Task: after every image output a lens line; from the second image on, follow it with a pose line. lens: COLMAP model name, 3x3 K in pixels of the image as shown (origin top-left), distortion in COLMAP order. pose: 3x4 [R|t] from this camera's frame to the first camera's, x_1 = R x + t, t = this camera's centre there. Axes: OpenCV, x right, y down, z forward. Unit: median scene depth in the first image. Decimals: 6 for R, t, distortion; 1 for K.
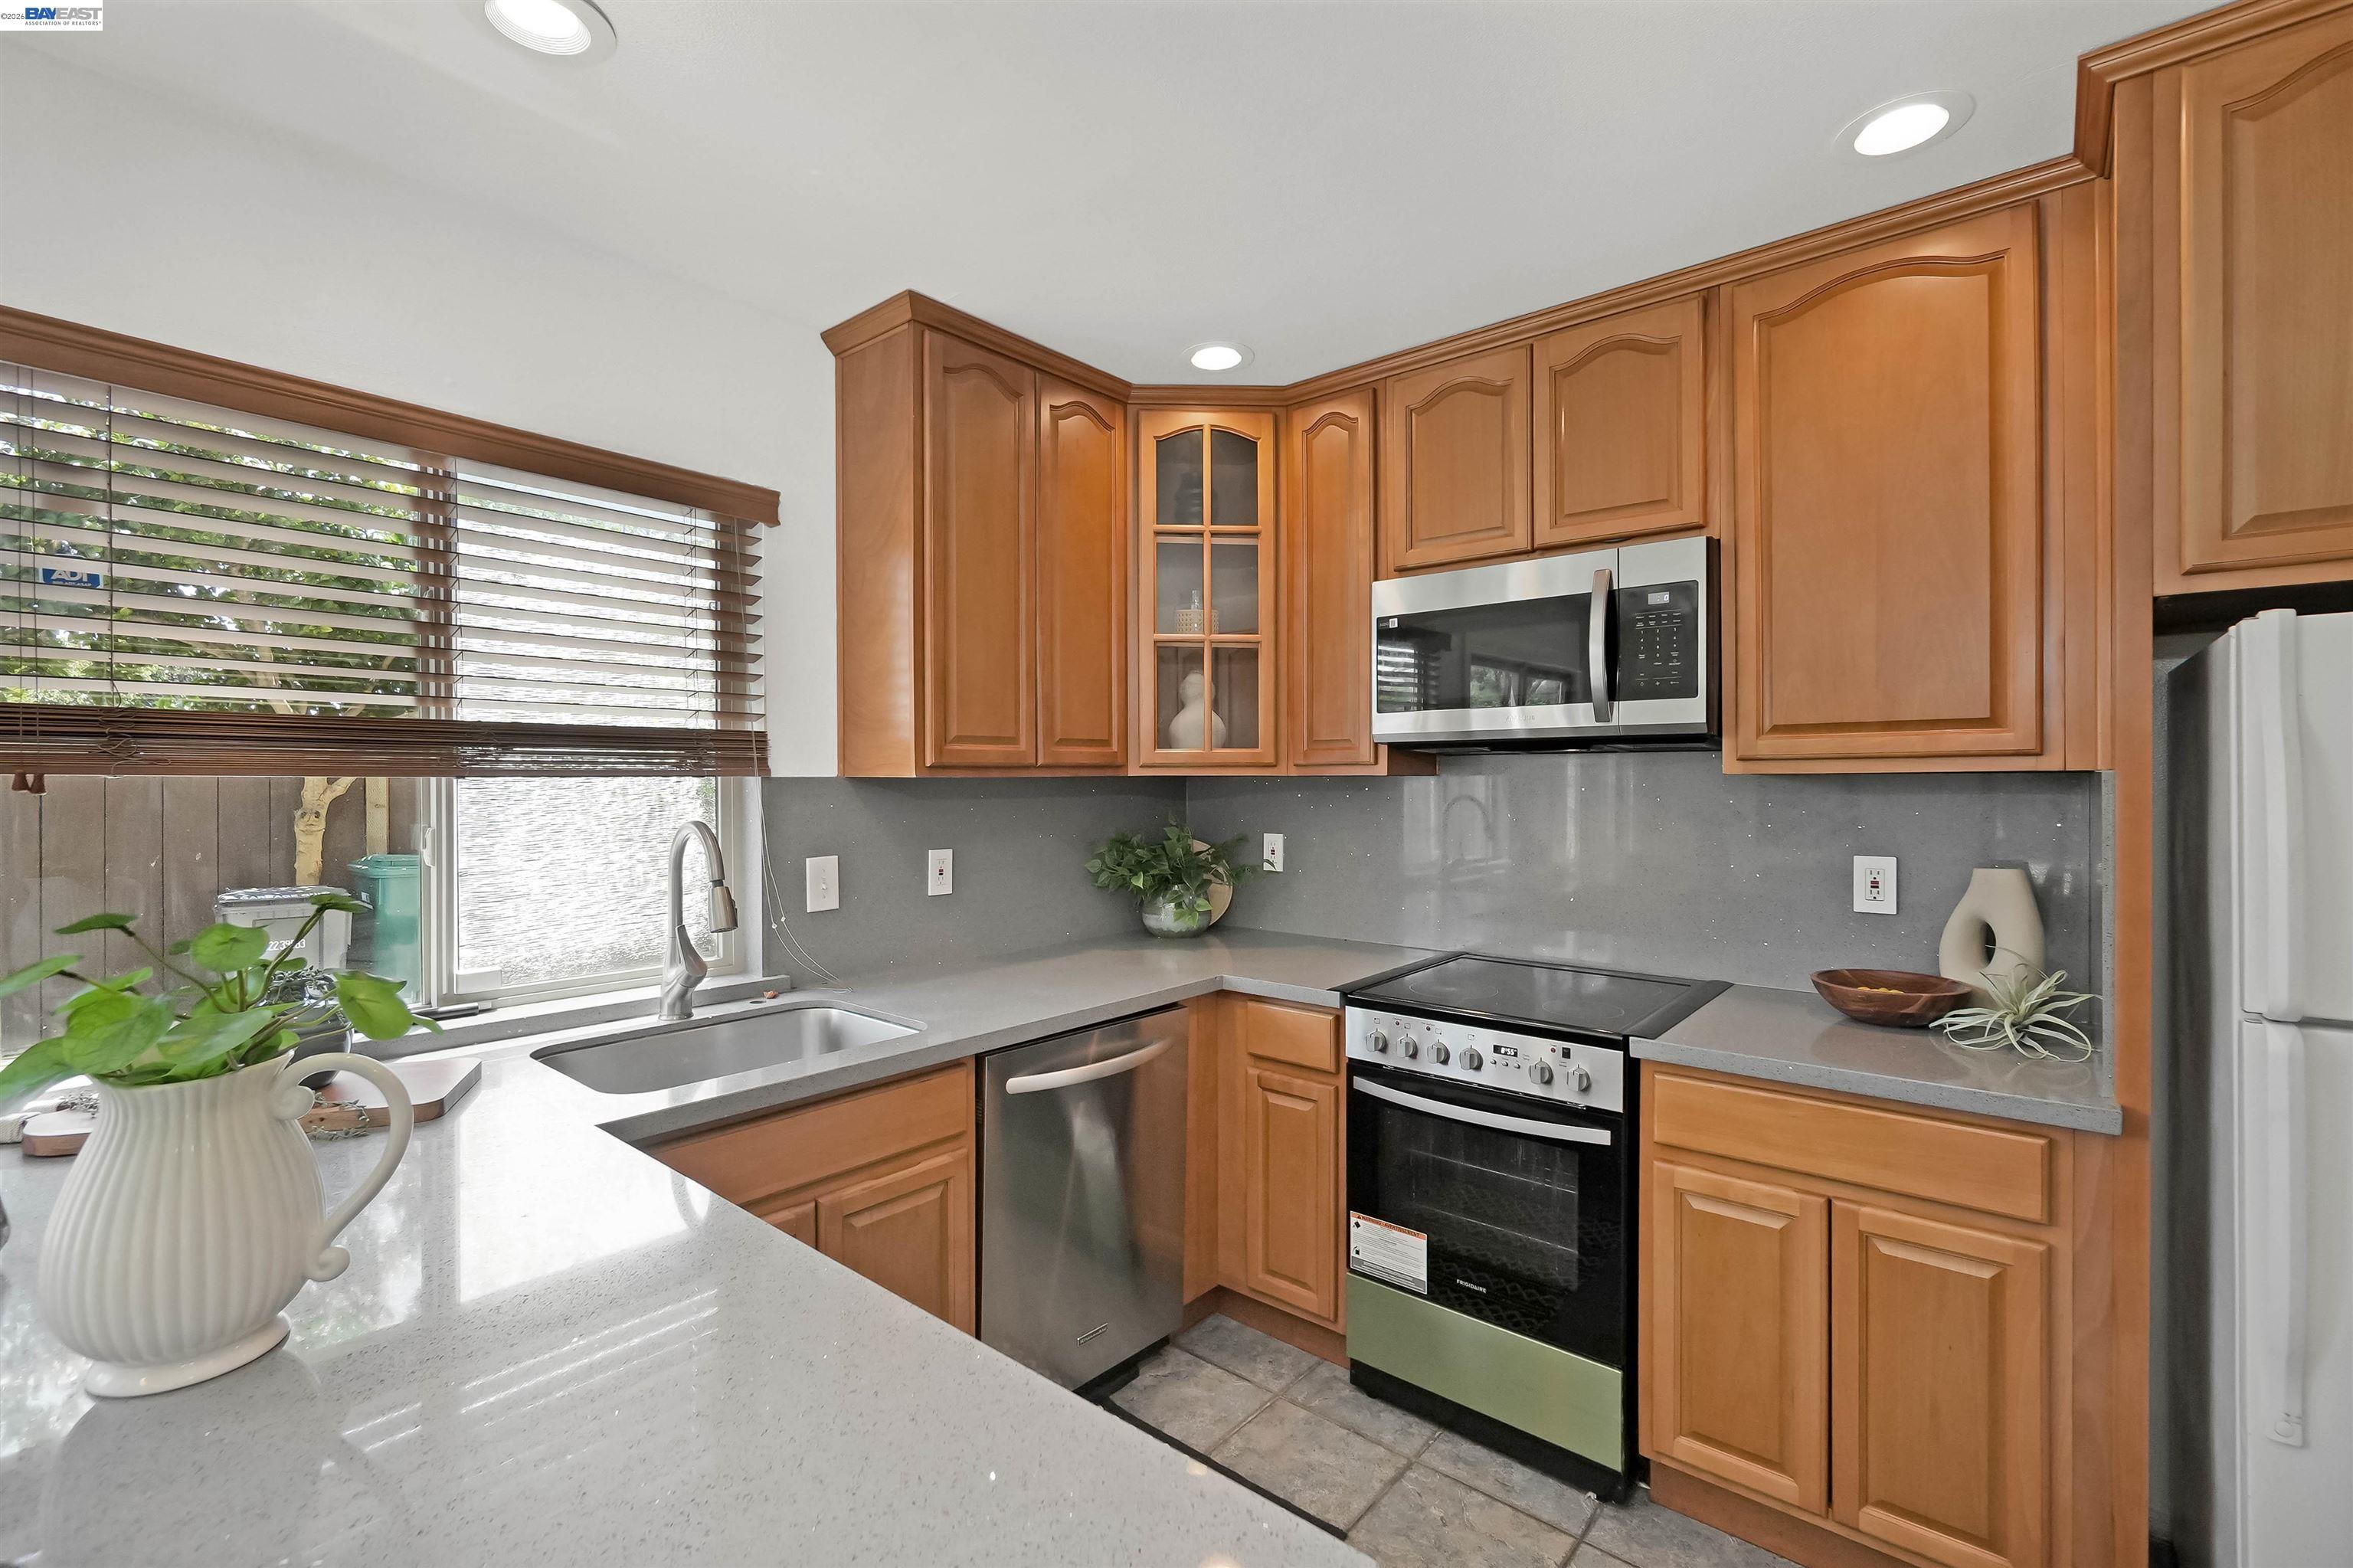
lens RADIAL K [[1023.3, 0, 1178.1], [0, 1023.3, 779.8], [0, 0, 1]] dist [-0.013192, 0.004612]
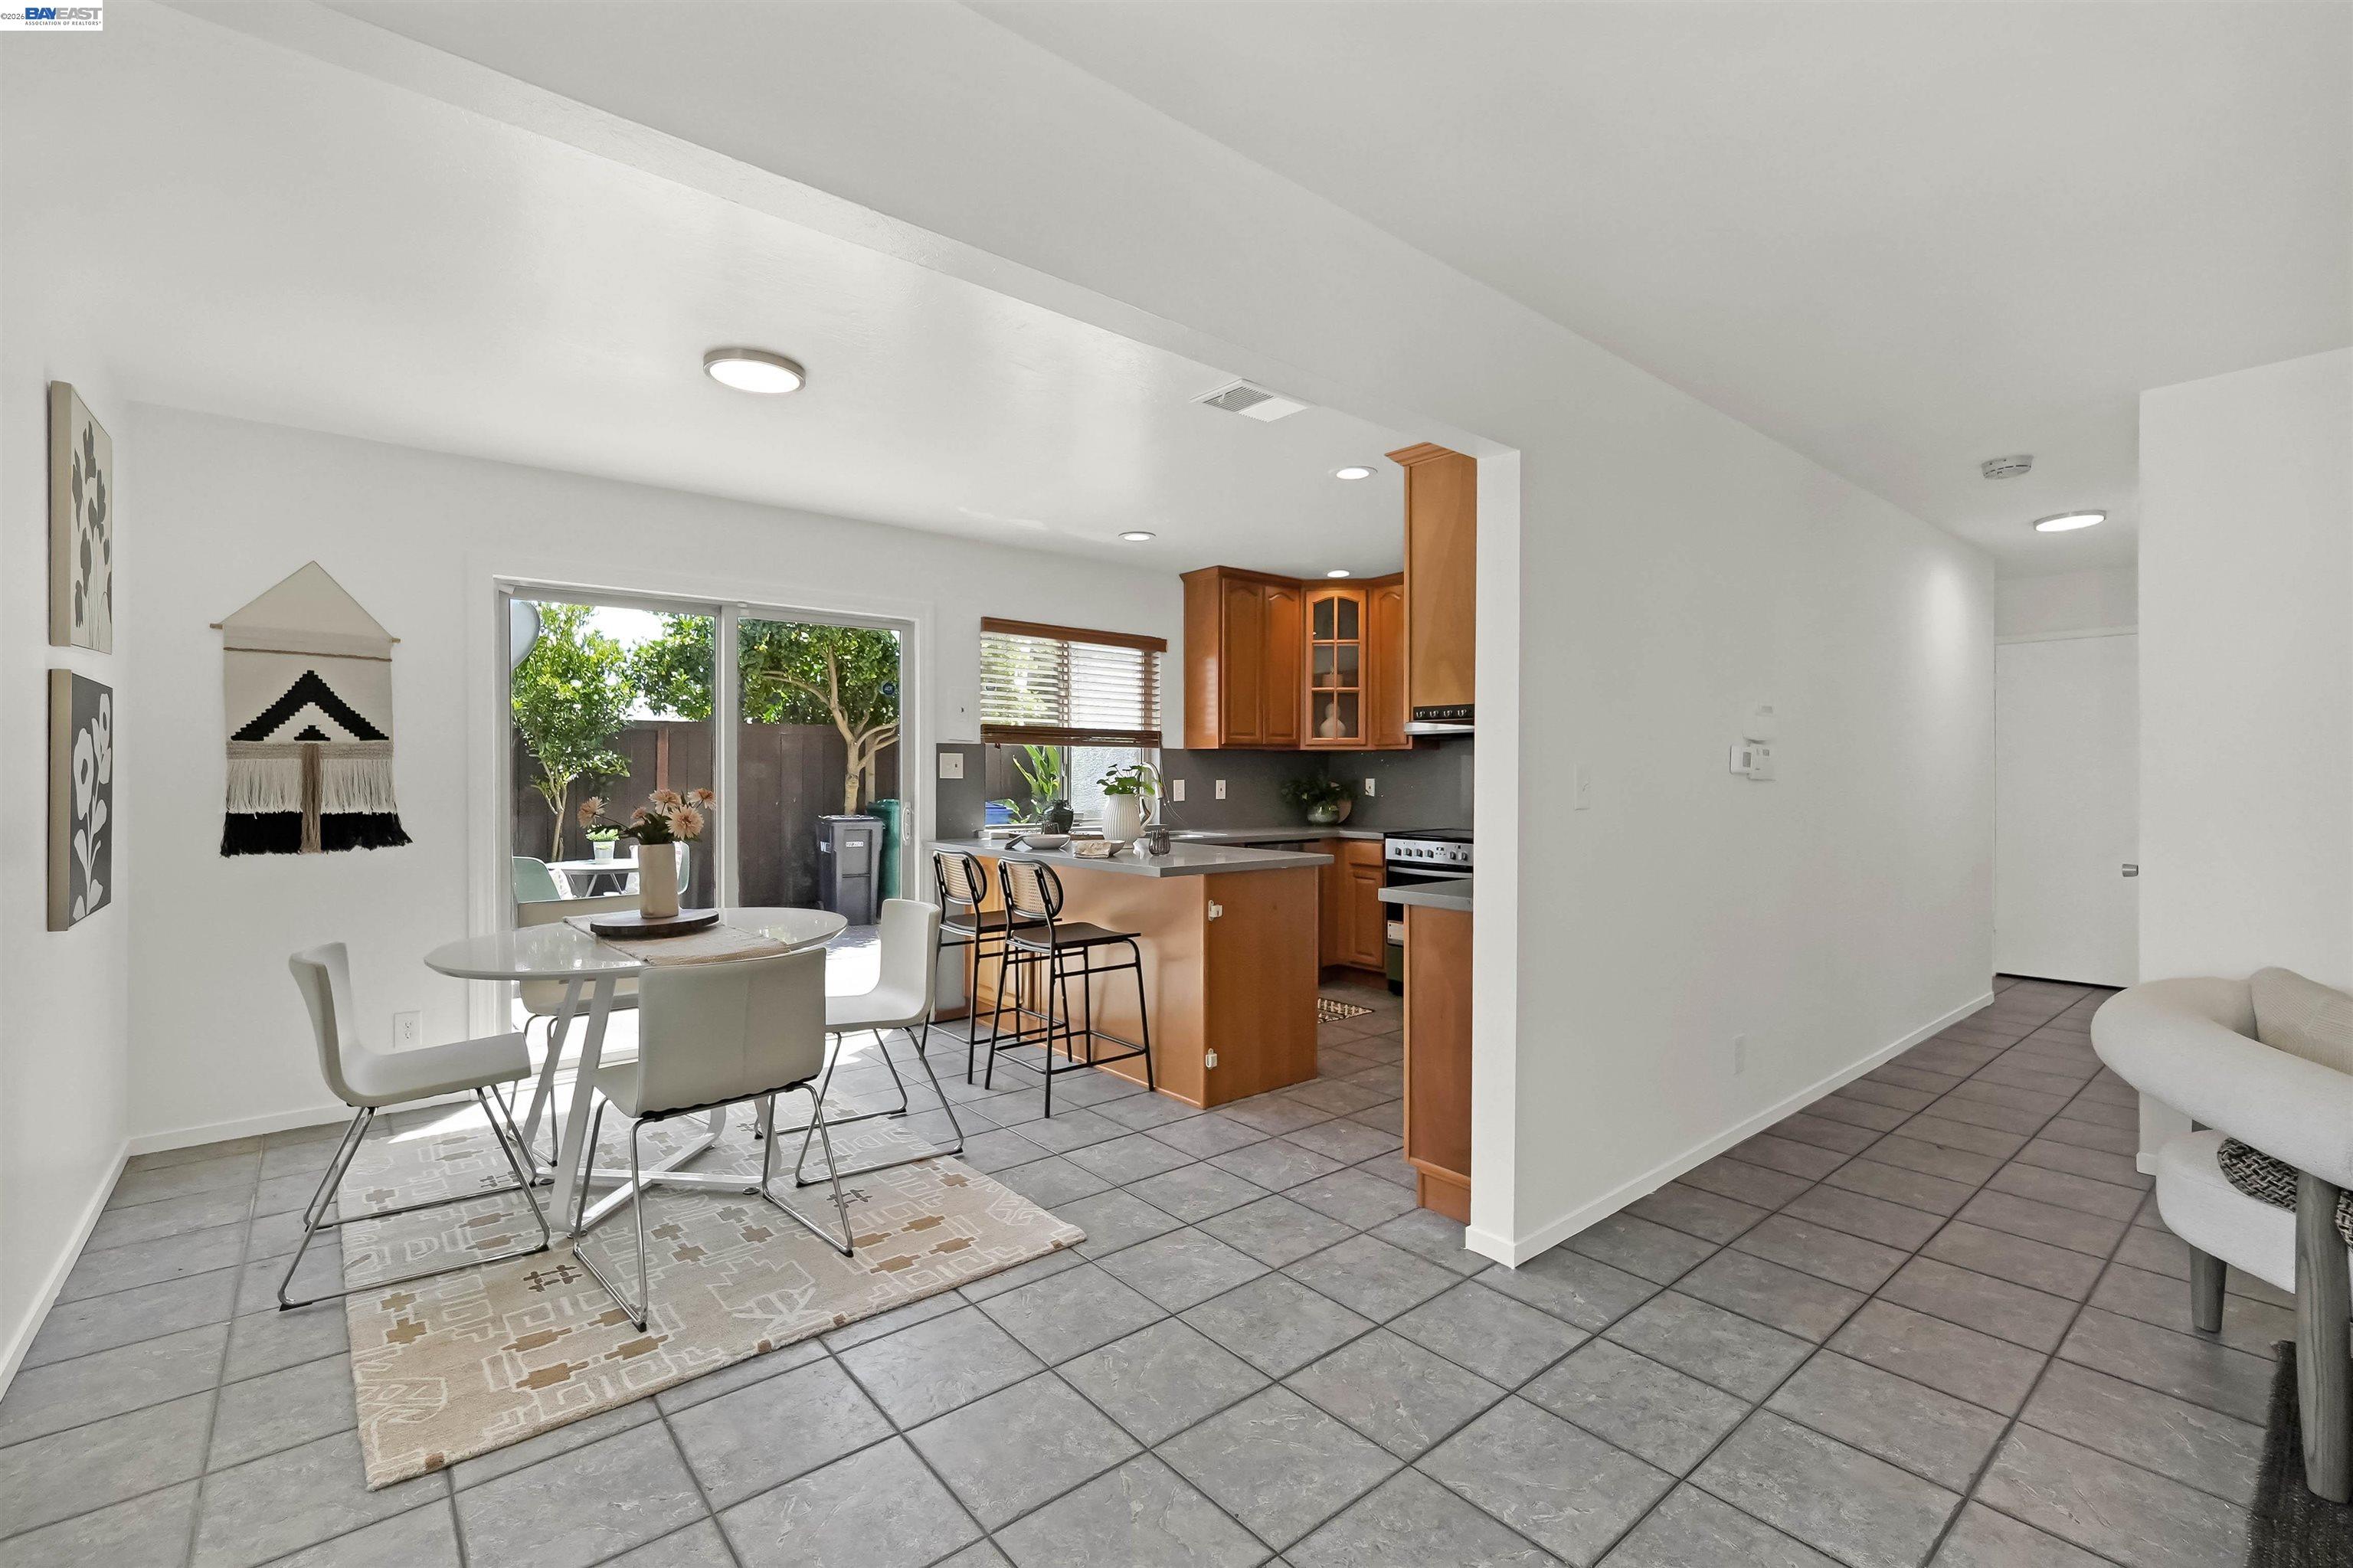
lens RADIAL K [[1023.3, 0, 1190.4], [0, 1023.3, 771.2], [0, 0, 1]] dist [-0.013192, 0.004612]
pose [[0.987061, 0.003027, -0.160317, 0.096562], [-0.003883, 0.999980, -0.005025, 0.072627], [0.160299, 0.005583, 0.987053, -1.662310]]
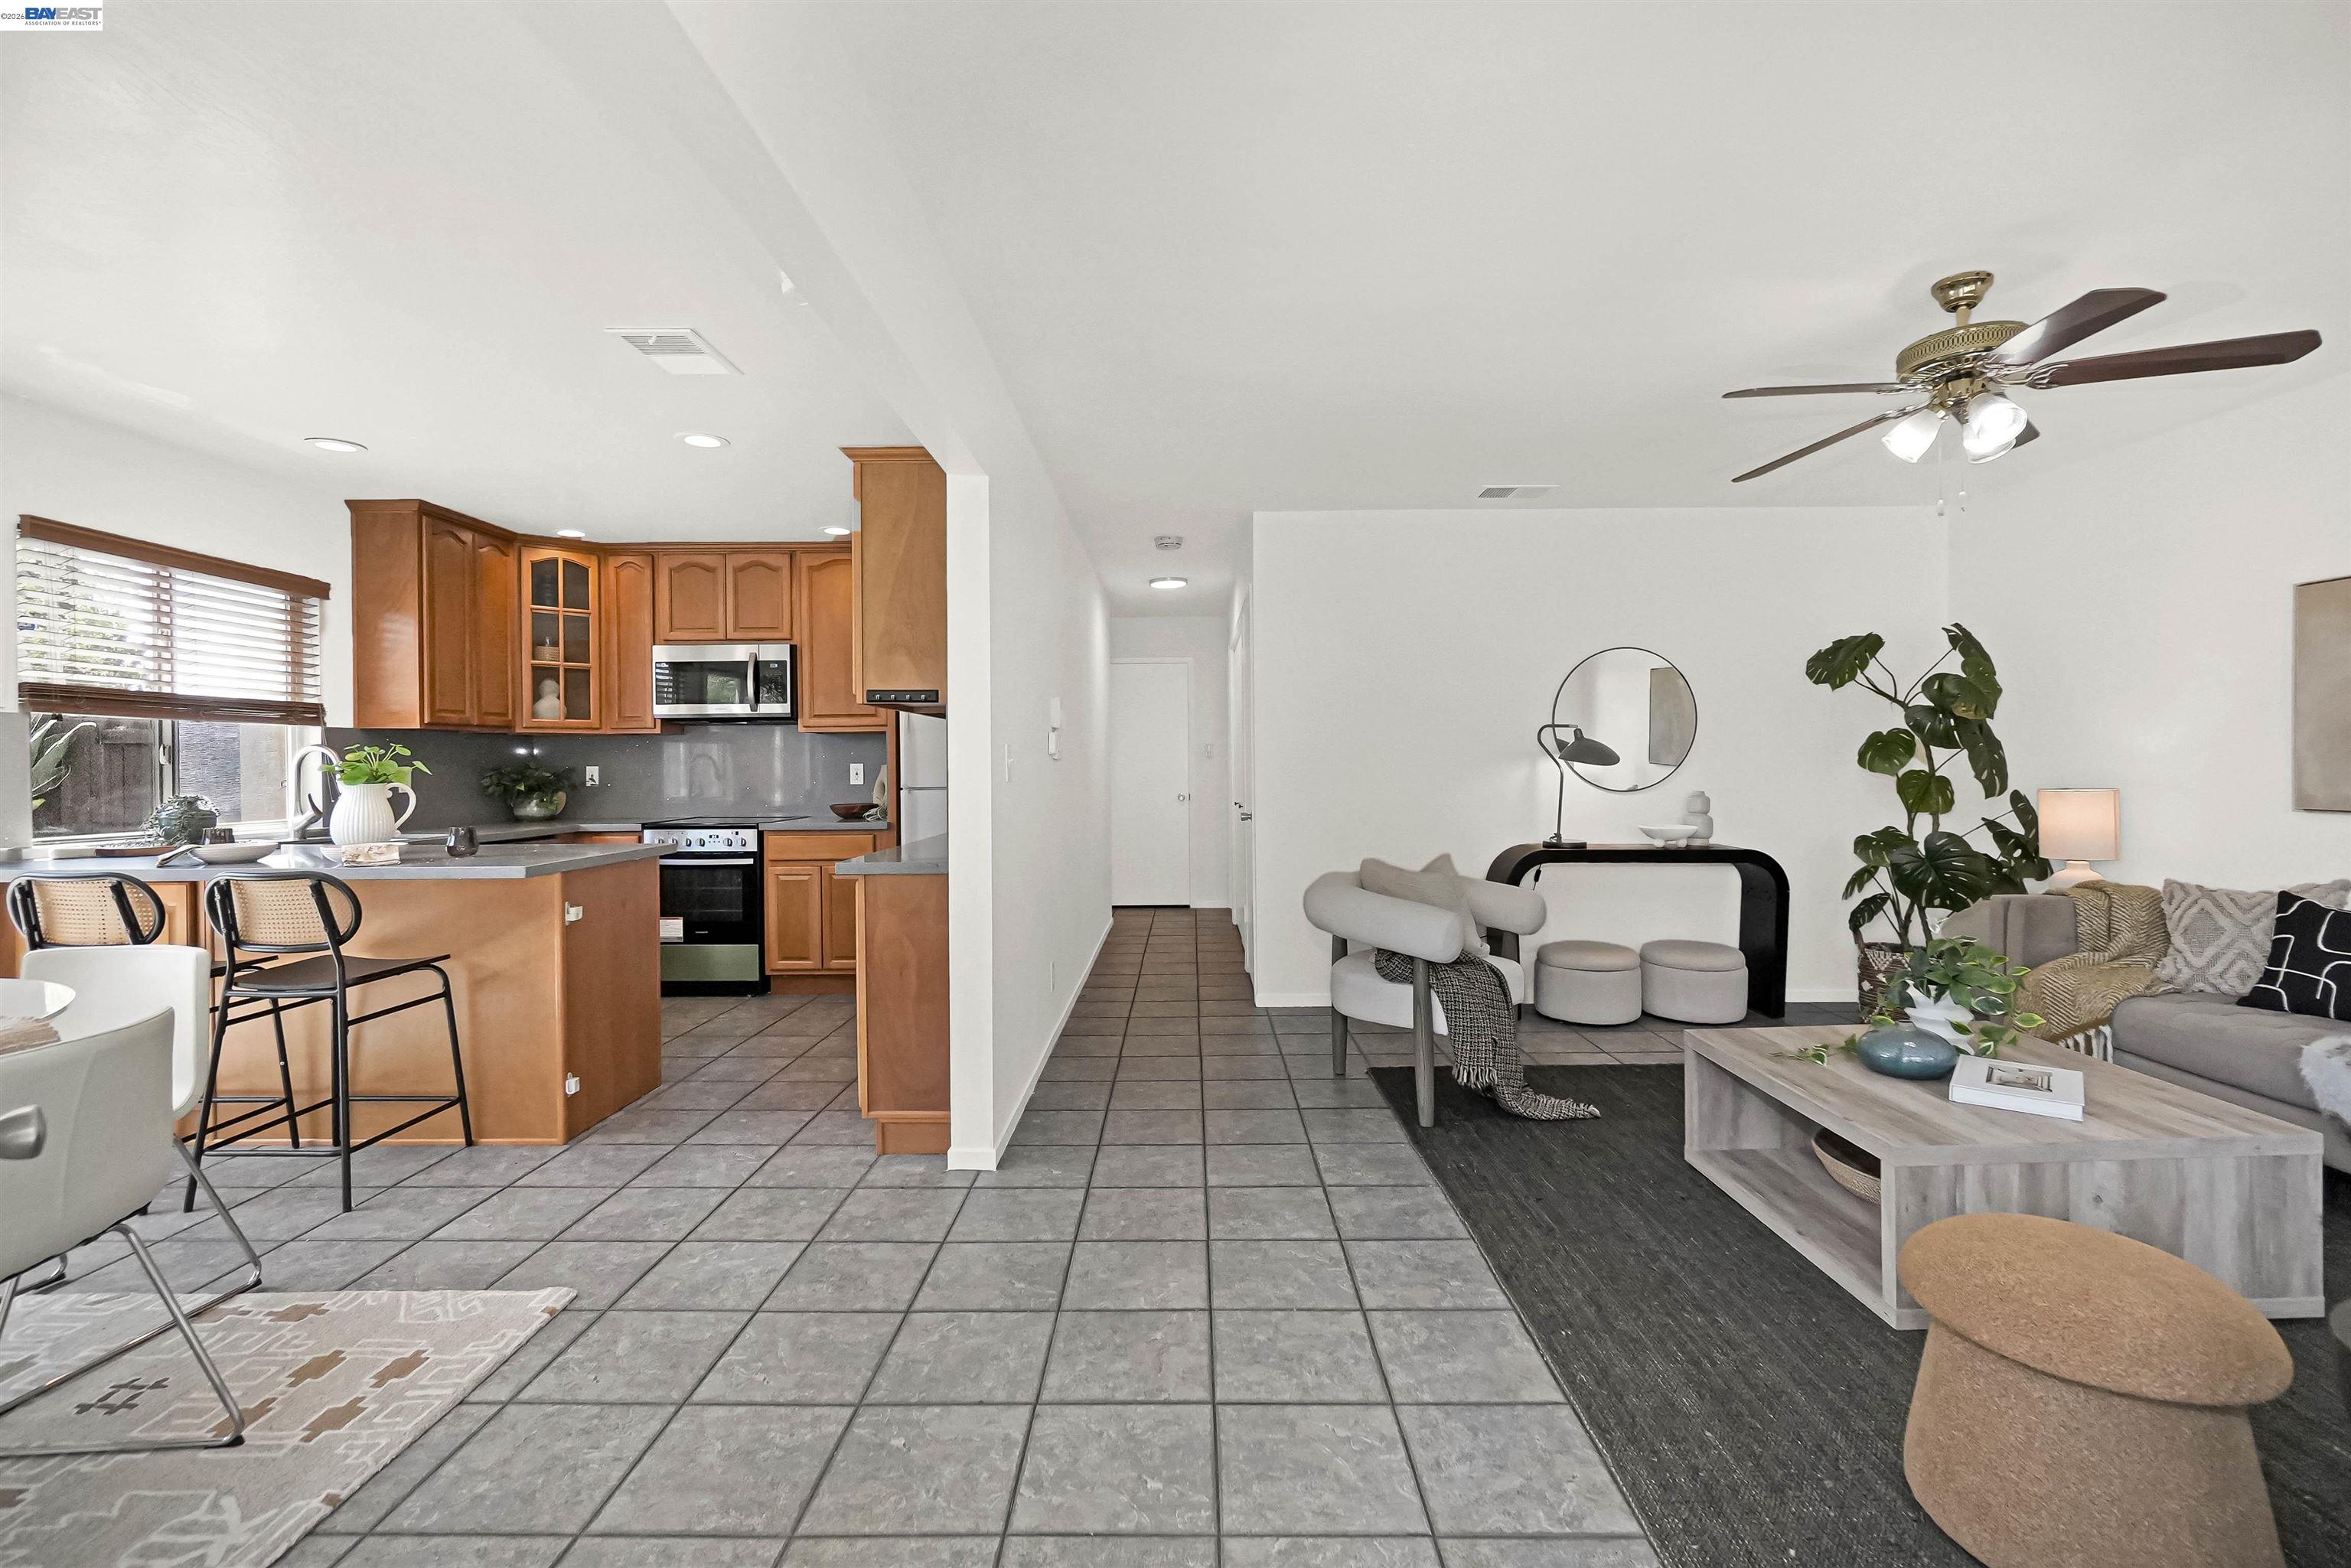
lens RADIAL K [[1022.3, 0, 1180.2], [0, 1022.3, 776.2], [0, 0, 1]] dist [-0.013192, 0.004612]
pose [[0.764433, -0.010210, 0.644622, -0.424369], [0.005736, 0.999943, 0.009036, 0.089331], [-0.644678, -0.003210, 0.764448, -1.667021]]
